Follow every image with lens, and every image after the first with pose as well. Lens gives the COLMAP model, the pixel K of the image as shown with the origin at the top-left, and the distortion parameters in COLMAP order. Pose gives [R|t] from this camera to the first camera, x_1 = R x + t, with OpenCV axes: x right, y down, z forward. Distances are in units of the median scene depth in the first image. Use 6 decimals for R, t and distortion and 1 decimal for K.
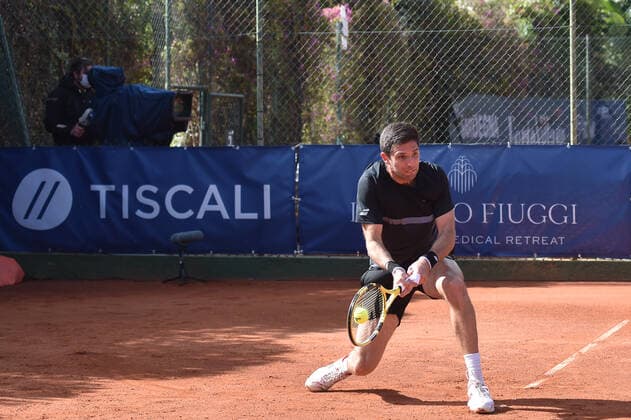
lens RADIAL K [[3362.3, 0, 315.5], [0, 3362.3, 210.0], [0, 0, 1]] dist [1.347311, 8.806648]
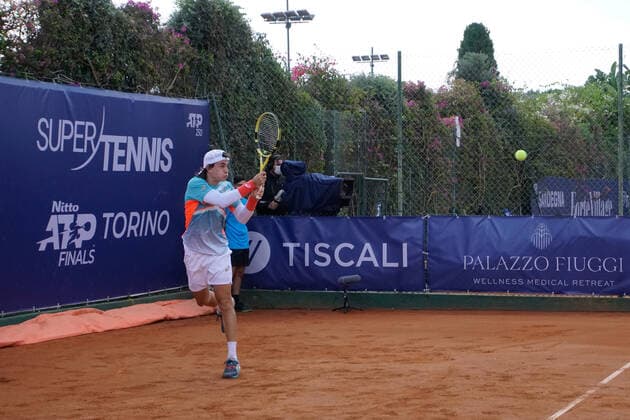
lens RADIAL K [[3357.0, 0, 315.0], [0, 3357.0, 210.0], [0, 0, 1]] dist [1.347311, 8.806648]
pose [[0.999917, 0.004344, -0.012100, -0.035481], [-0.004471, 0.999935, -0.010506, -0.006399], [0.012053, 0.010559, 0.999872, -0.433019]]
